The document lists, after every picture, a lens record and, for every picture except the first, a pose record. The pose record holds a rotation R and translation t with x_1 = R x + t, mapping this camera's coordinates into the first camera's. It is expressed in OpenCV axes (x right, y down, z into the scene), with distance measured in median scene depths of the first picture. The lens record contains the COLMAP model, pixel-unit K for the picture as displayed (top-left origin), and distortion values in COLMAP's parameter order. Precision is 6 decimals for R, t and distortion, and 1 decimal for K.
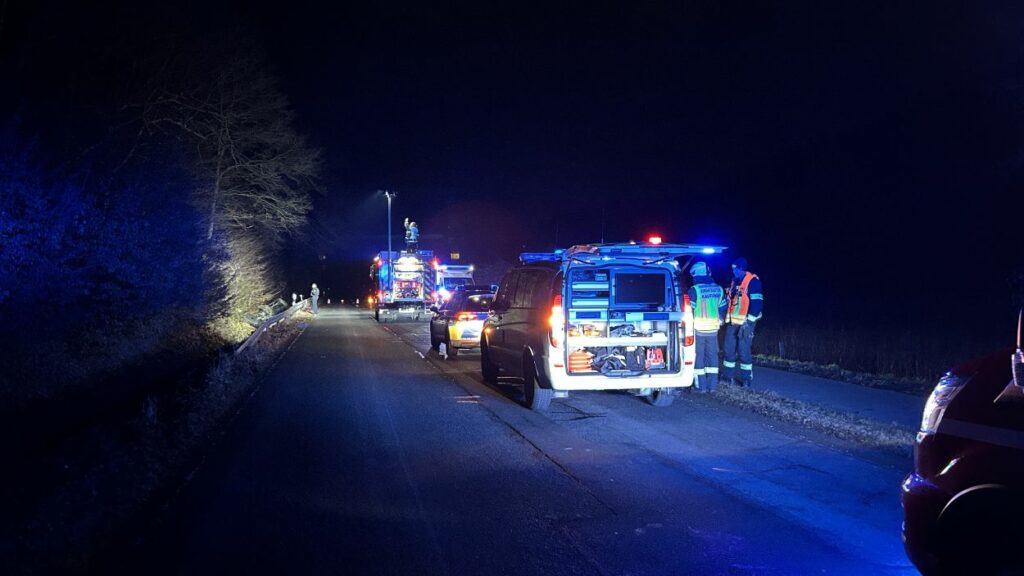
lens RADIAL K [[769.2, 0, 509.4], [0, 769.2, 300.8], [0, 0, 1]] dist [0.080745, -0.111185]
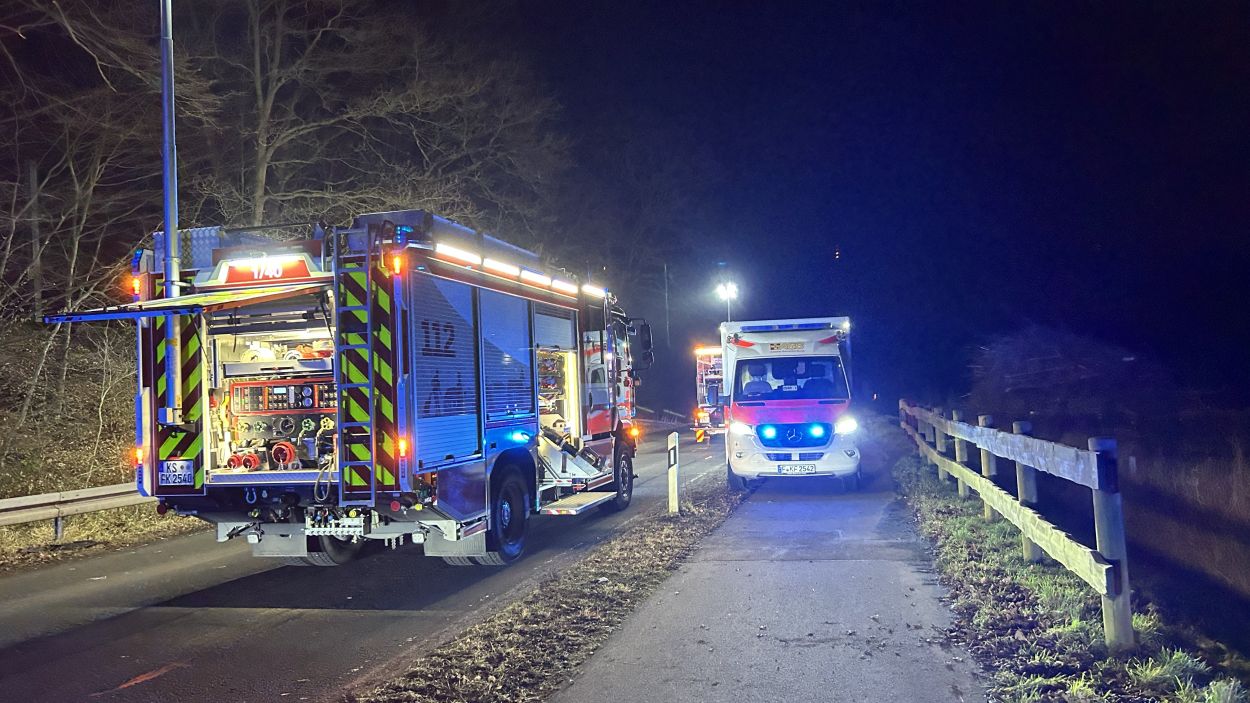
lens RADIAL K [[938.9, 0, 621.9], [0, 938.9, 367.1], [0, 0, 1]] dist [0.080745, -0.111185]
pose [[0.896718, -0.054818, -0.439195, 0.043741], [0.035111, 0.997984, -0.052876, -0.012812], [0.441208, 0.031994, 0.896834, 0.826045]]
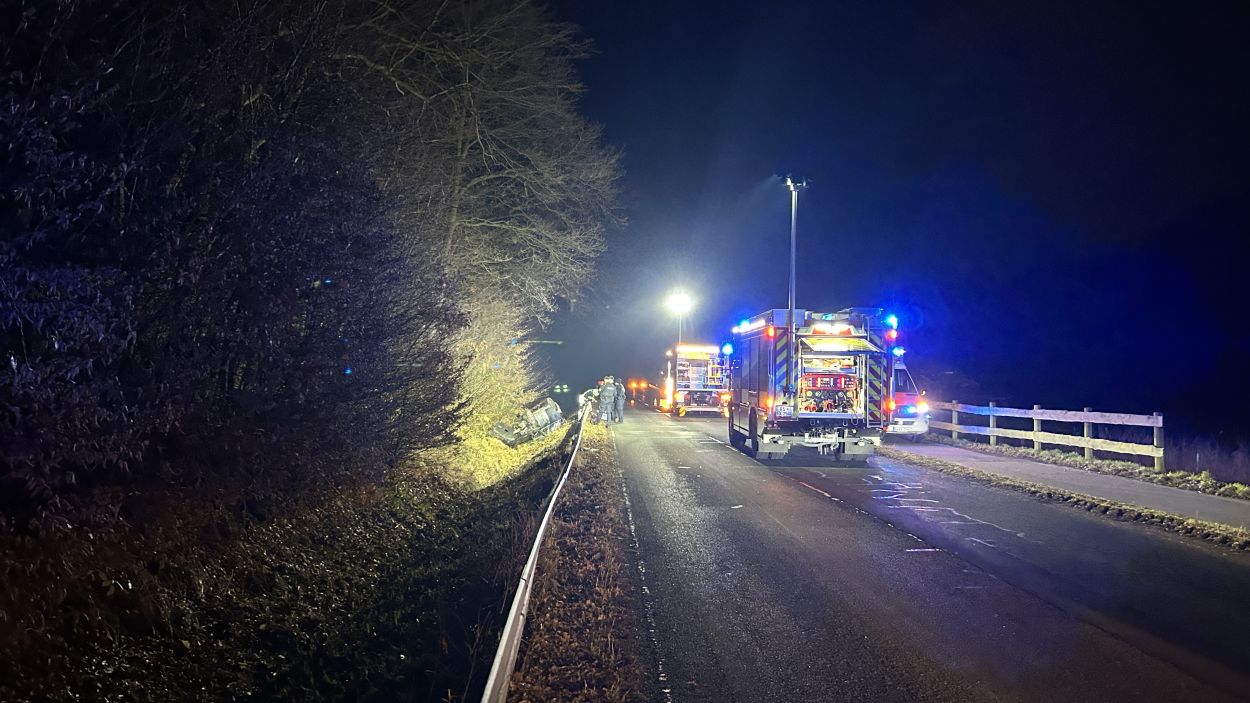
lens RADIAL K [[938.9, 0, 621.9], [0, 938.9, 367.1], [0, 0, 1]] dist [0.080745, -0.111185]
pose [[0.979861, 0.013090, -0.199252, -0.140447], [-0.019658, 0.999325, -0.031022, -0.009981], [0.198712, 0.034314, 0.979457, 0.427514]]
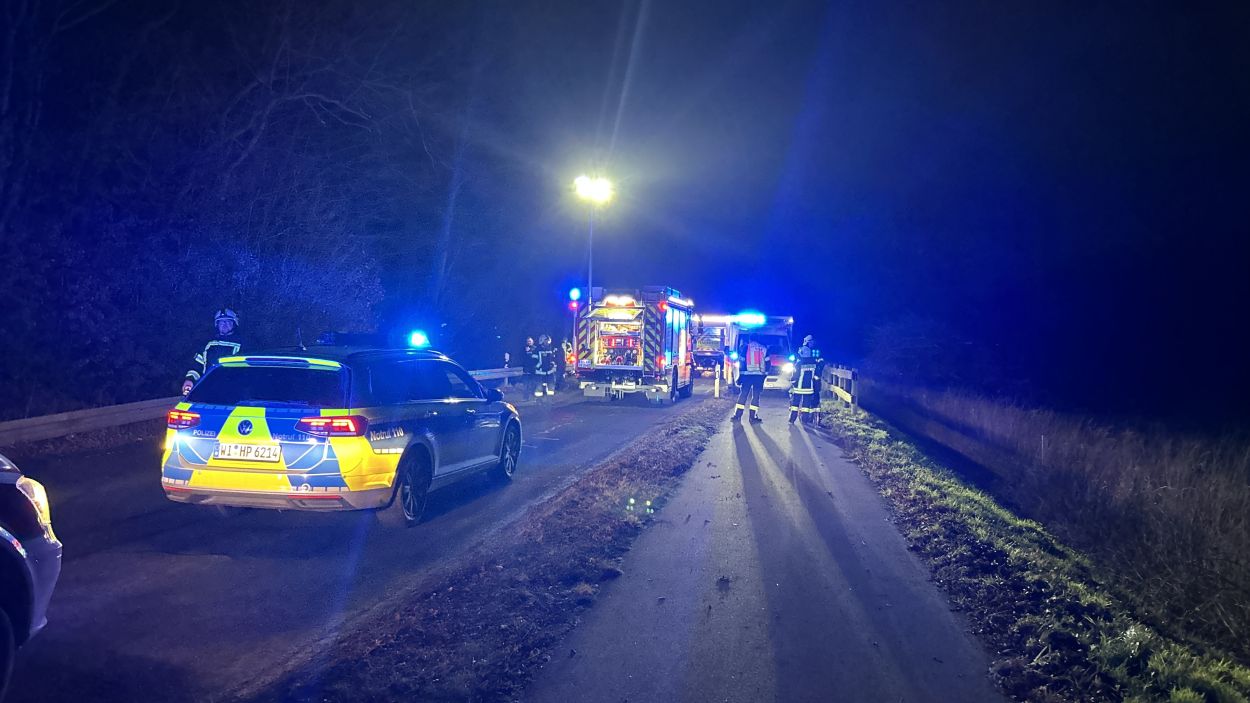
lens RADIAL K [[949.0, 0, 610.9], [0, 949.0, 353.5], [0, 0, 1]] dist [0.211258, -0.599498]
pose [[0.925427, 0.028717, -0.377835, 0.140901], [-0.035205, 0.999327, -0.010272, -0.004198], [0.377286, 0.022808, 0.925816, 0.311407]]
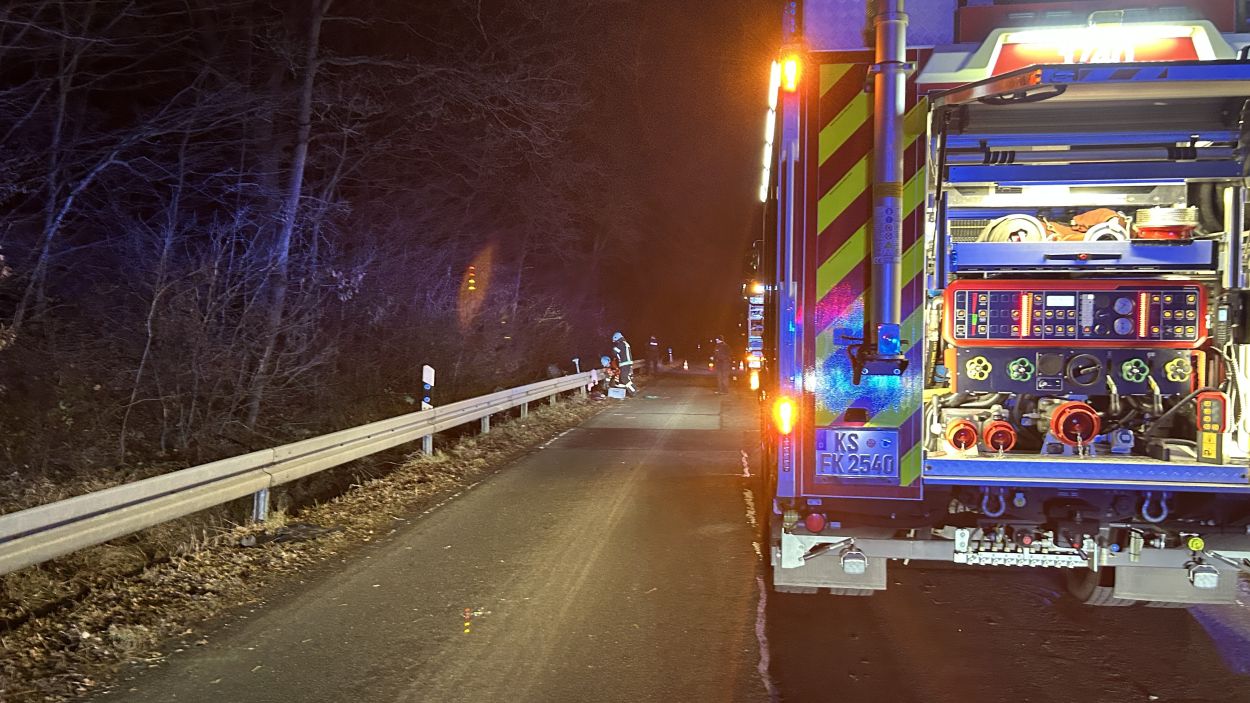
lens RADIAL K [[947.8, 0, 617.5], [0, 947.8, 362.2], [0, 0, 1]] dist [0.062058, -0.082969]
pose [[0.944551, 0.012113, -0.328140, -0.145943], [-0.010192, 0.999919, 0.007572, -0.014984], [0.328205, -0.003808, 0.944599, 0.866059]]
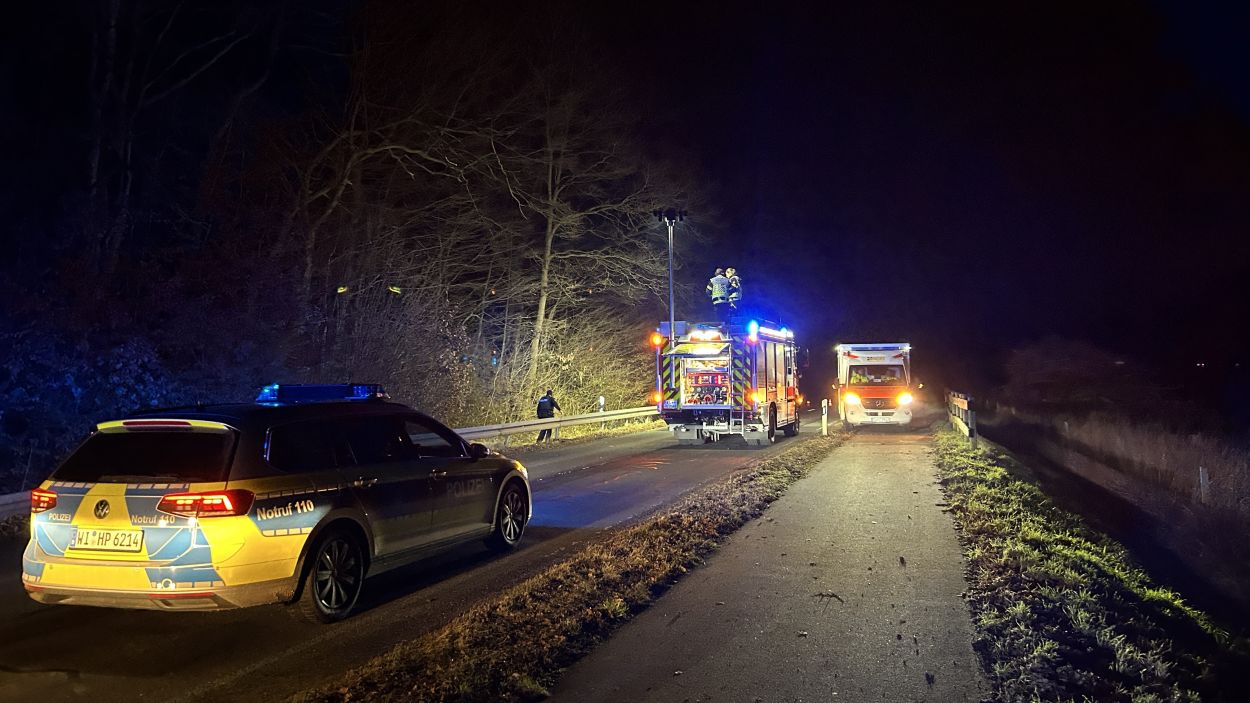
lens RADIAL K [[948.2, 0, 620.1], [0, 948.2, 352.9], [0, 0, 1]] dist [0.086808, -0.113871]
pose [[0.866873, -0.033446, -0.497407, 0.153077], [0.008984, 0.998633, -0.051492, -0.005462], [0.498449, 0.040168, 0.865988, 0.375392]]
